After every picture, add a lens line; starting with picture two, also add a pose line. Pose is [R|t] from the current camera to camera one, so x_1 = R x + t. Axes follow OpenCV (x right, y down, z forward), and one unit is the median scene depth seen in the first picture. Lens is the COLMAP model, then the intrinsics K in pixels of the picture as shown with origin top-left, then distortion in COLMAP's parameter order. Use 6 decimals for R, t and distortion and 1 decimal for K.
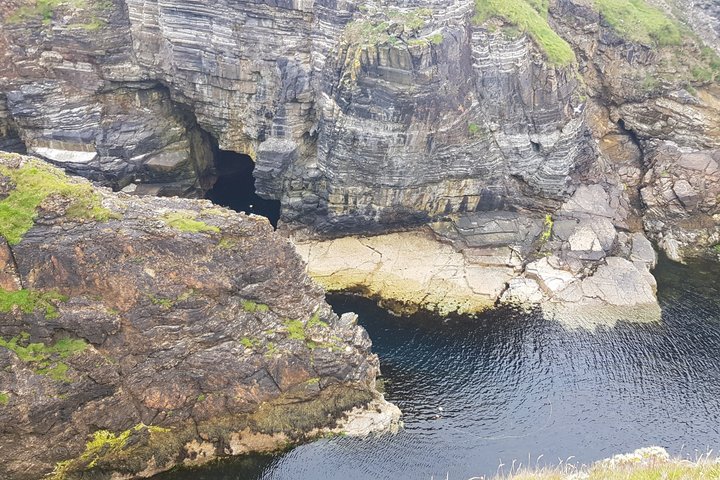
lens RADIAL K [[664.5, 0, 334.7], [0, 664.5, 245.8], [0, 0, 1]] dist [0.086200, -0.146816]
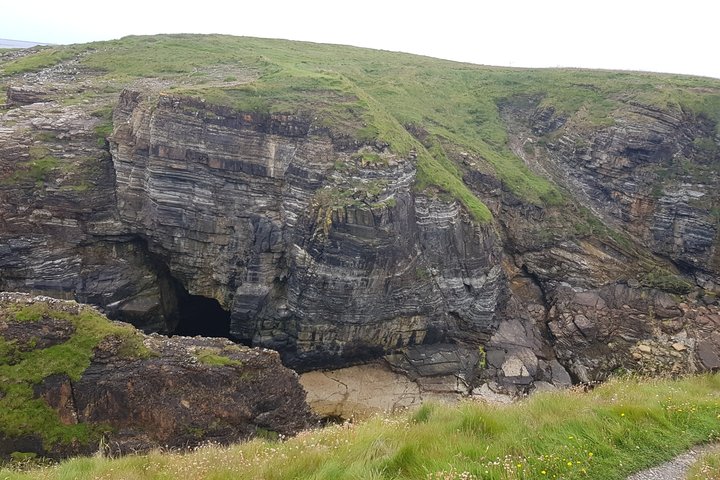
lens RADIAL K [[649.6, 0, 349.2], [0, 649.6, 226.9], [0, 0, 1]] dist [0.103145, -0.202062]
pose [[0.984676, 0.001611, 0.174384, -0.114347], [0.040381, 0.970674, -0.236983, 0.013661], [-0.169652, 0.240394, 0.955735, -0.105064]]
